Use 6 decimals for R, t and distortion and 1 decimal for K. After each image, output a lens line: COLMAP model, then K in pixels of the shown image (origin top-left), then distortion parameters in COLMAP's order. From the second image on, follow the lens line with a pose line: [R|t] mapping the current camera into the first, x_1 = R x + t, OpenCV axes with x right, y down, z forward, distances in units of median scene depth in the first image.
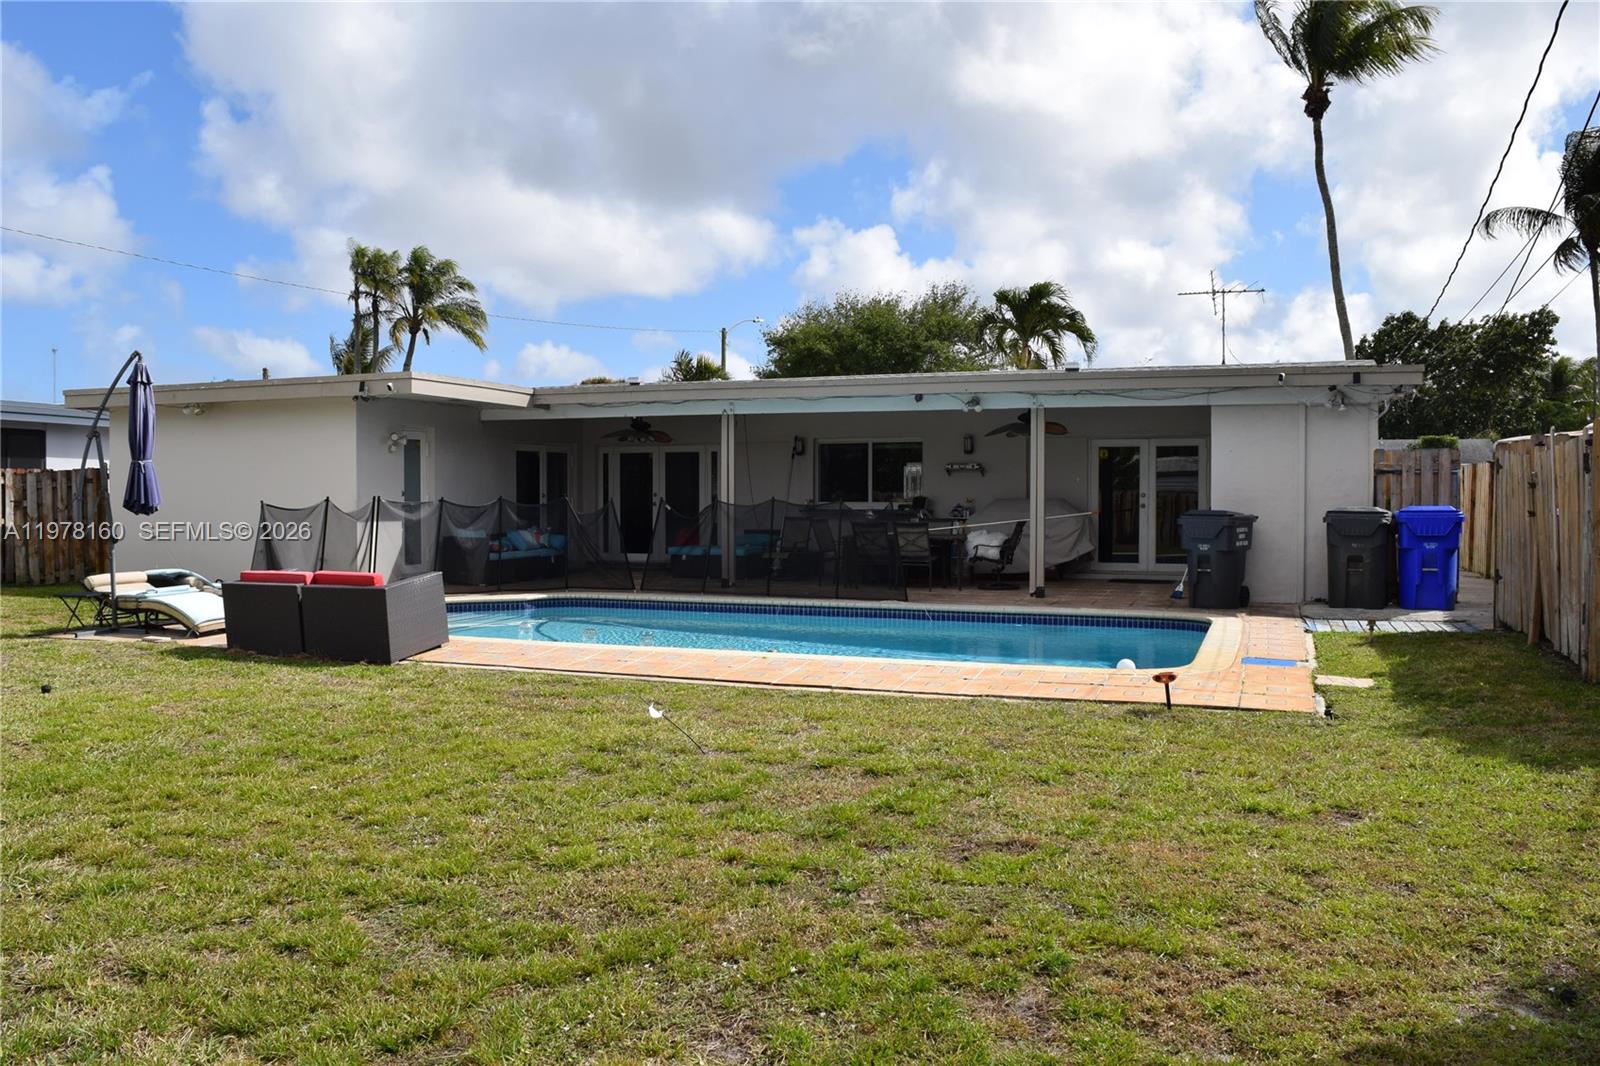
lens RADIAL K [[1239.1, 0, 800.0], [0, 1239.1, 533.0], [0, 0, 1]] dist [-0.100014, 0.040708]
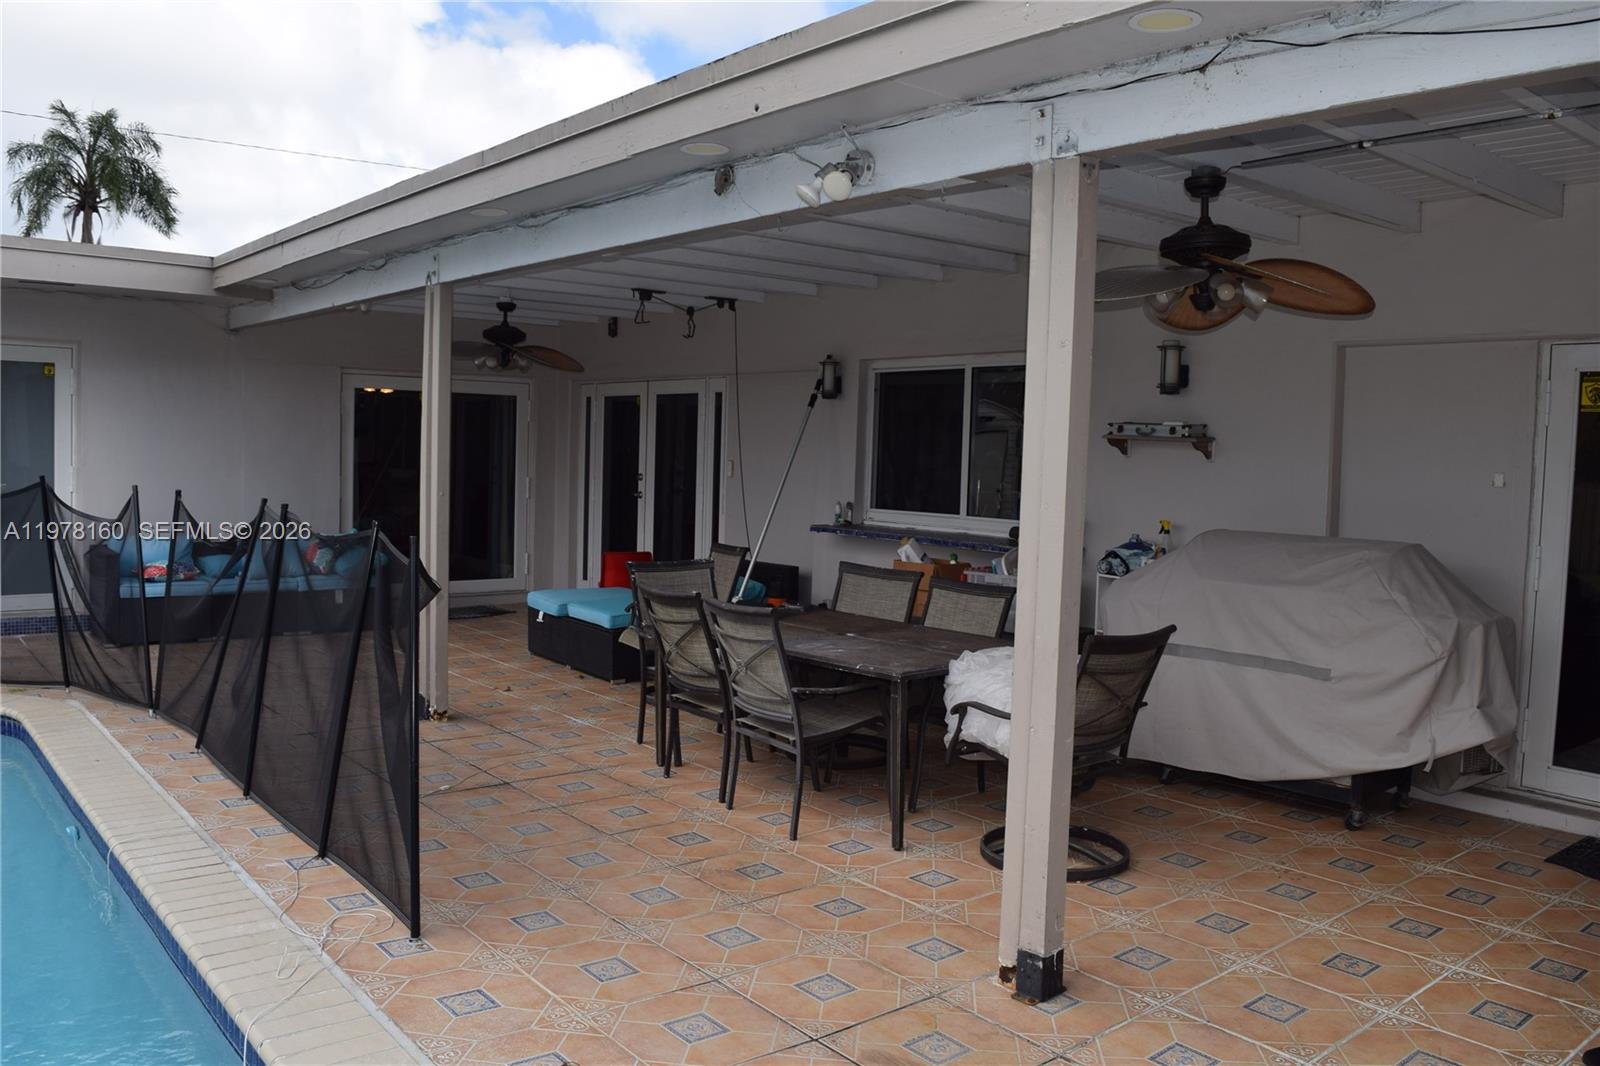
lens RADIAL K [[1259.1, 0, 789.4], [0, 1259.1, 528.1], [0, 0, 1]] dist [-0.096018, 0.024399]
pose [[0.864092, 0.055978, -0.500211, 0.241094], [-0.045451, 0.998414, 0.033216, -0.036342], [0.501277, -0.005967, 0.865266, 0.706278]]
